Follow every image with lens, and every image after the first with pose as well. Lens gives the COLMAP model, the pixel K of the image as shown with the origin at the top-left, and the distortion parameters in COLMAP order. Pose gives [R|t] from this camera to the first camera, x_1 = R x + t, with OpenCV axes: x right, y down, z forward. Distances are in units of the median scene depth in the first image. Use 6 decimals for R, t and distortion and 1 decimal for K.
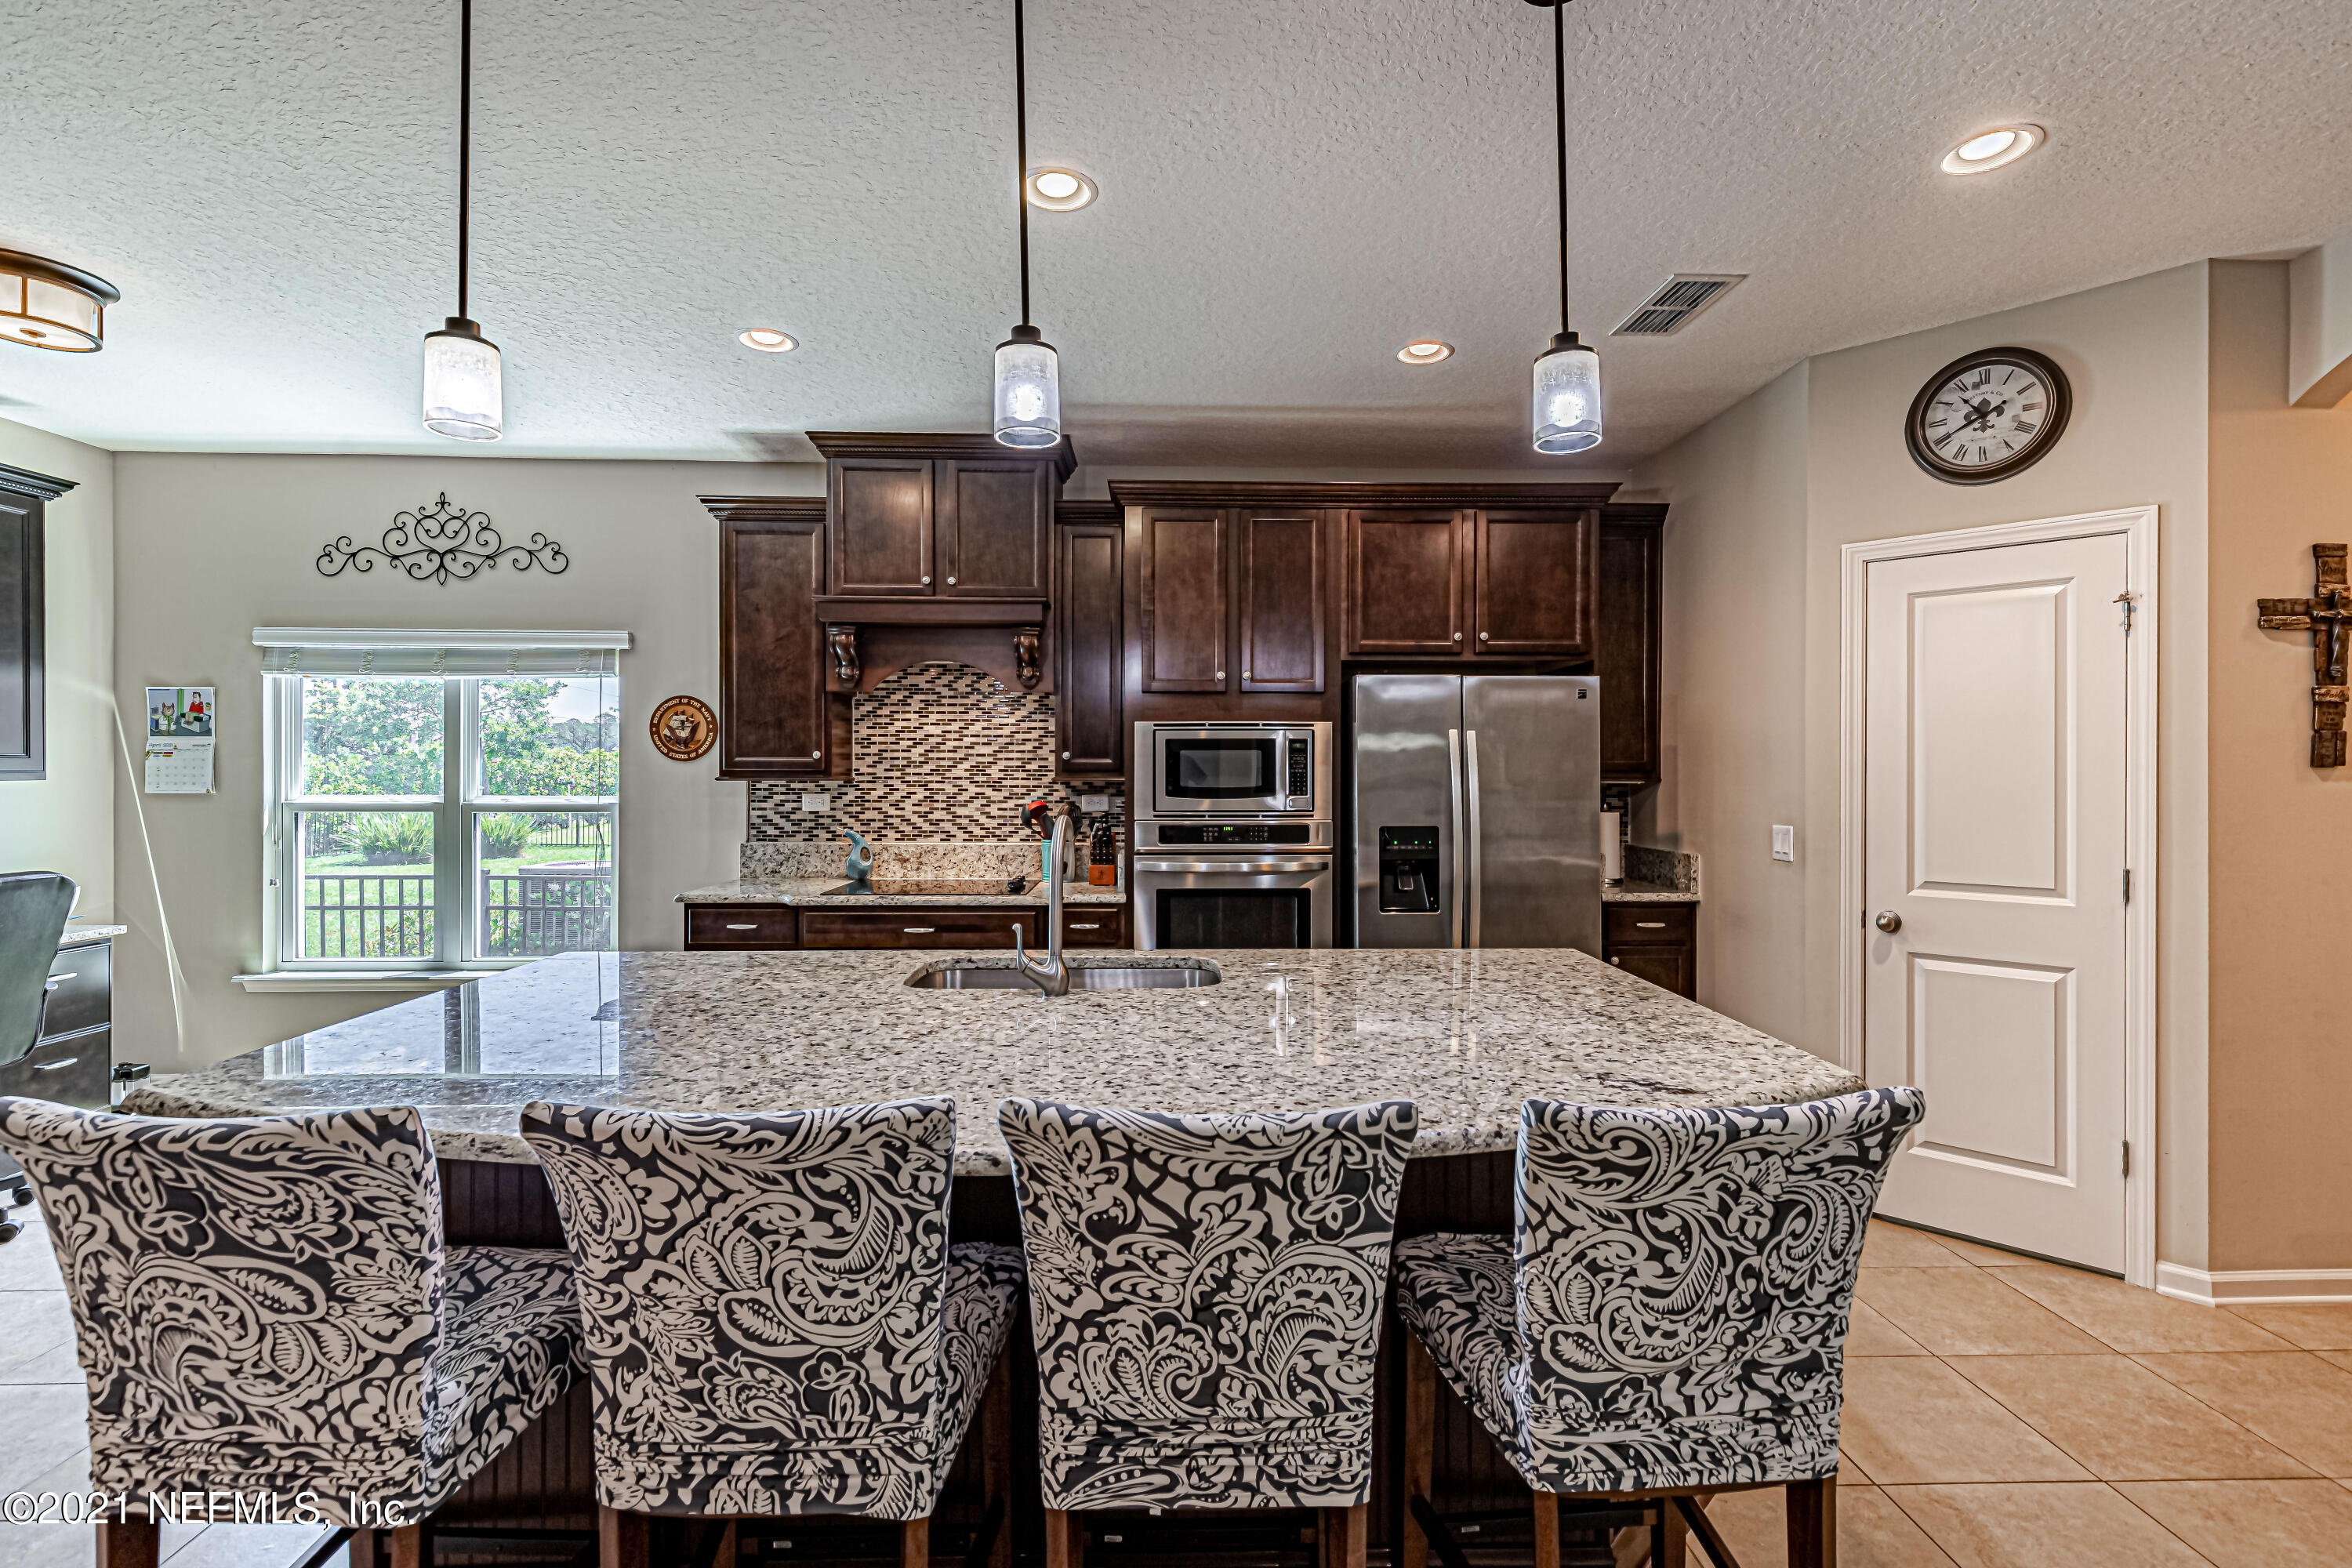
lens RADIAL K [[1066.8, 0, 1186.4], [0, 1066.8, 776.4], [0, 0, 1]] dist [0.009930, -0.002195]
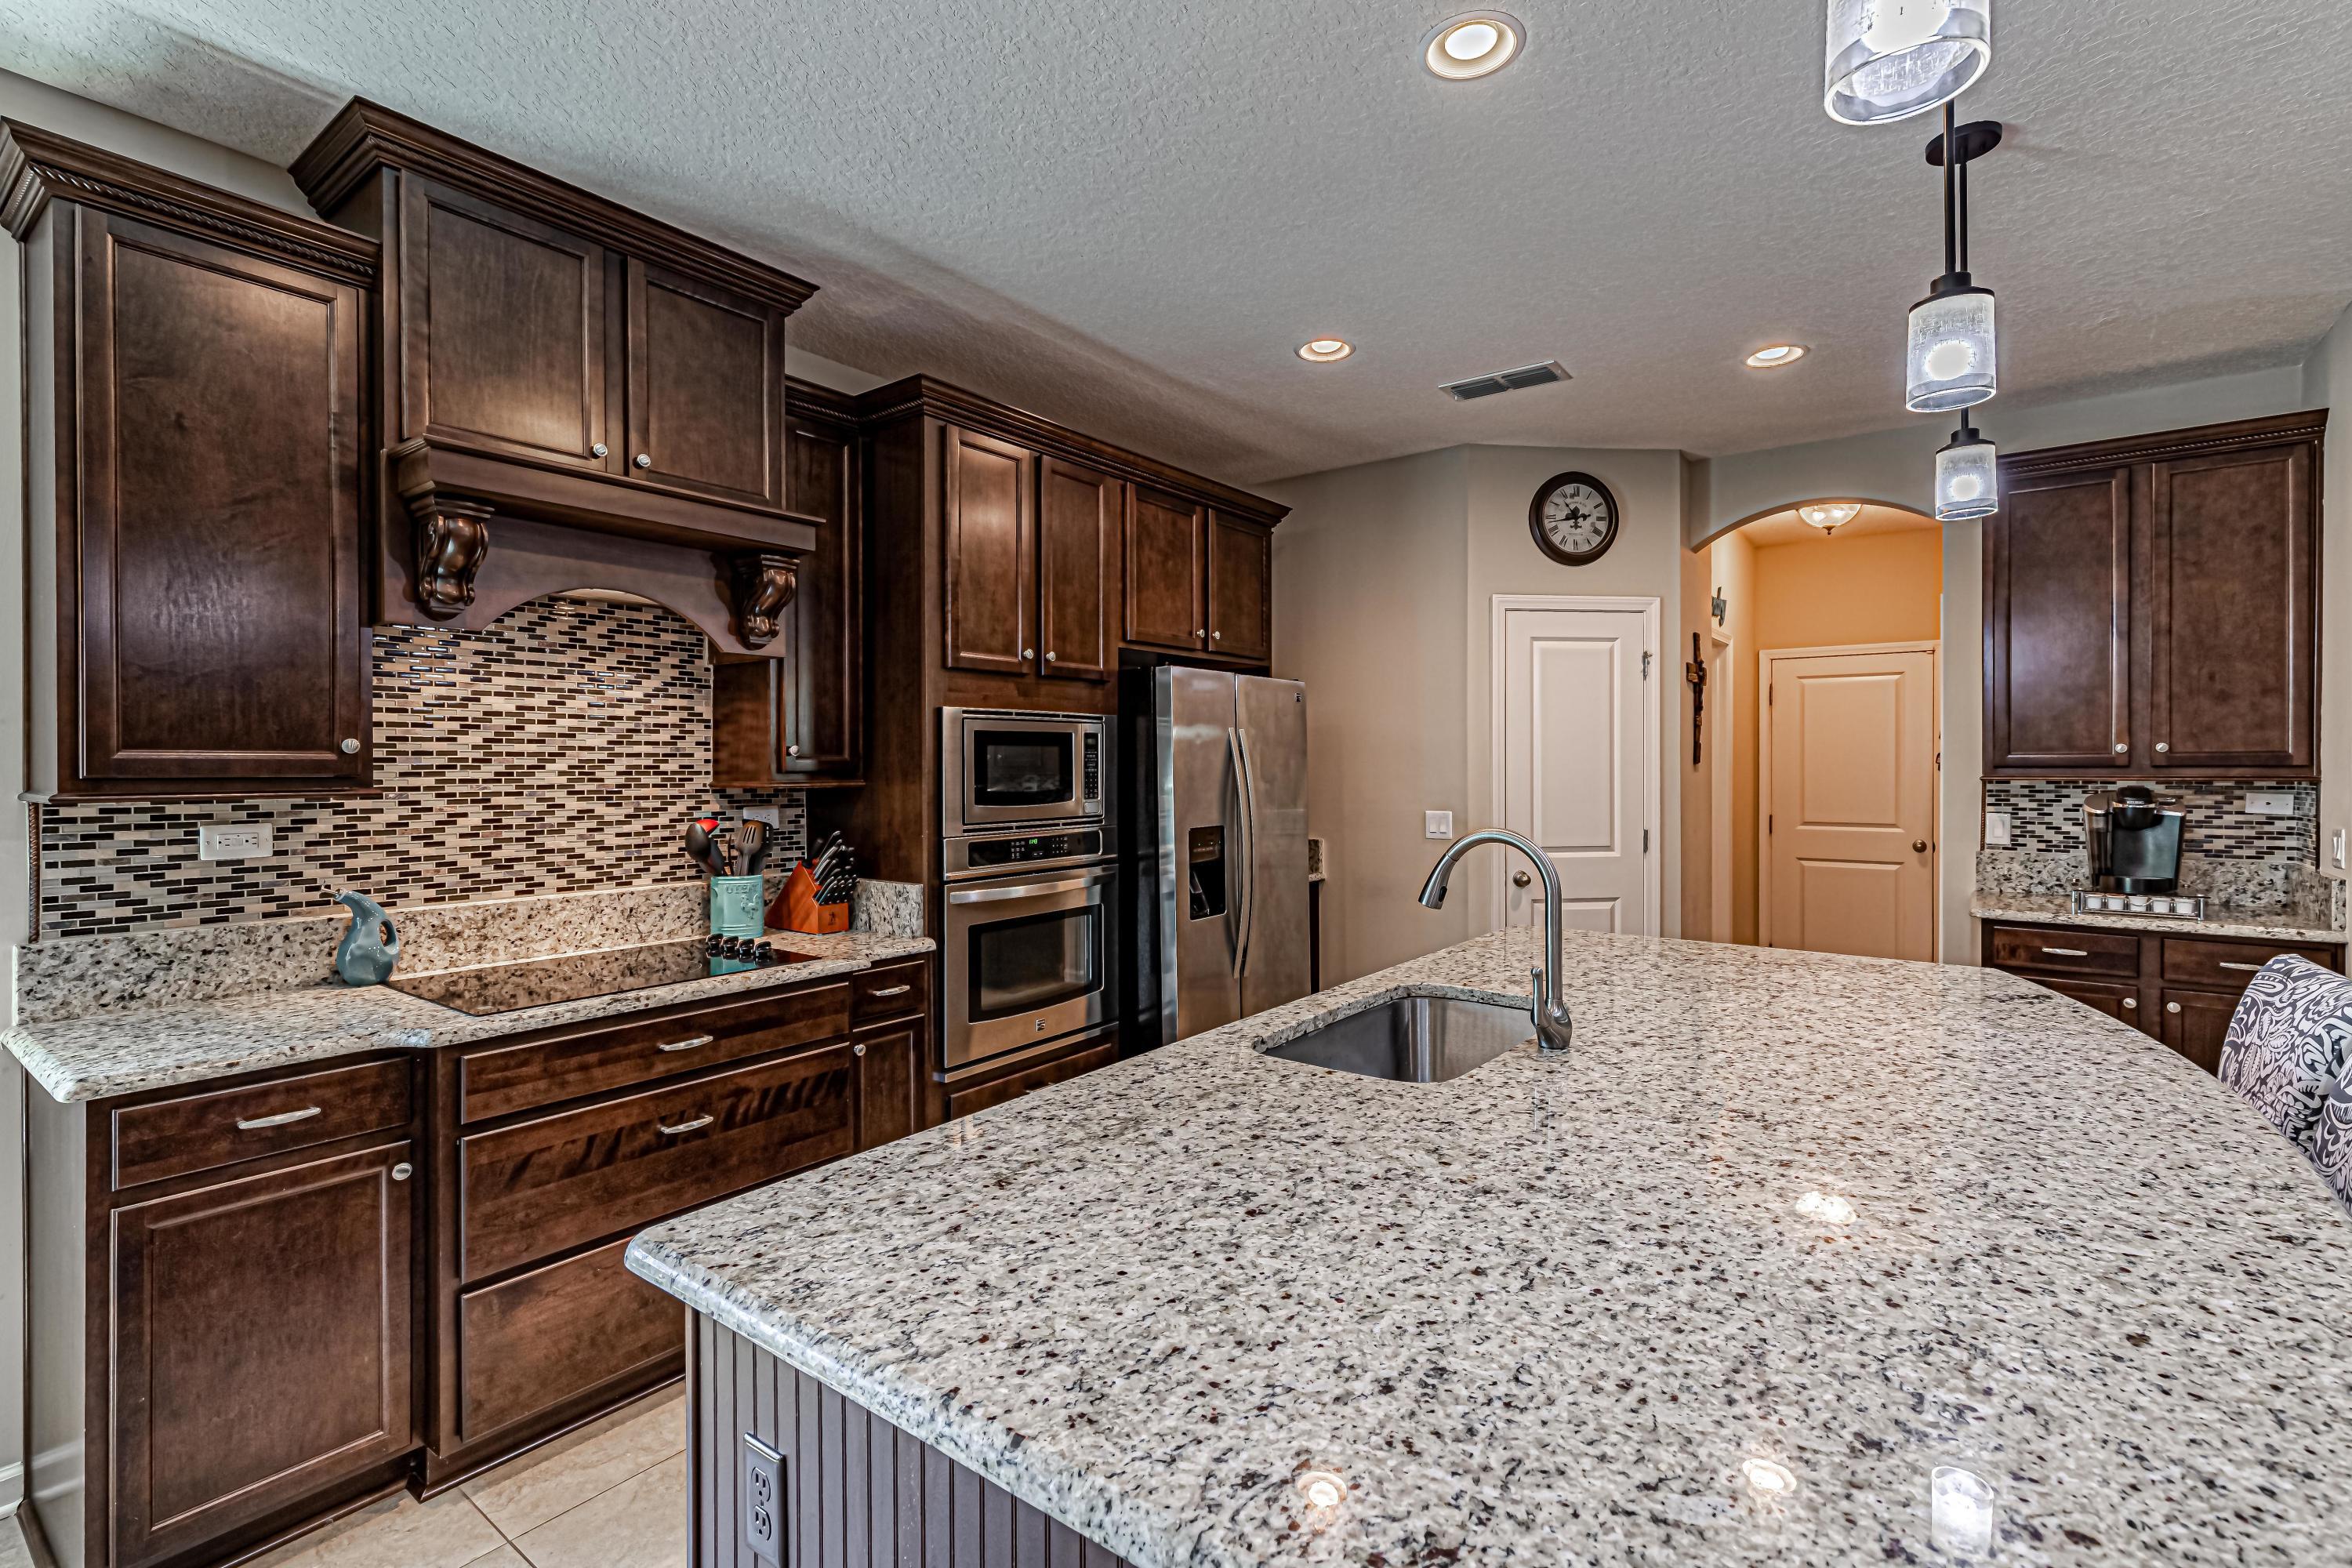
lens RADIAL K [[1066.8, 0, 1194.6], [0, 1066.8, 764.8], [0, 0, 1]] dist [0.009930, -0.002195]
pose [[0.619919, -0.003112, 0.784659, -0.504016], [0.009153, 0.999953, -0.003266, -0.005920], [-0.784612, 0.009207, 0.619918, 0.380493]]
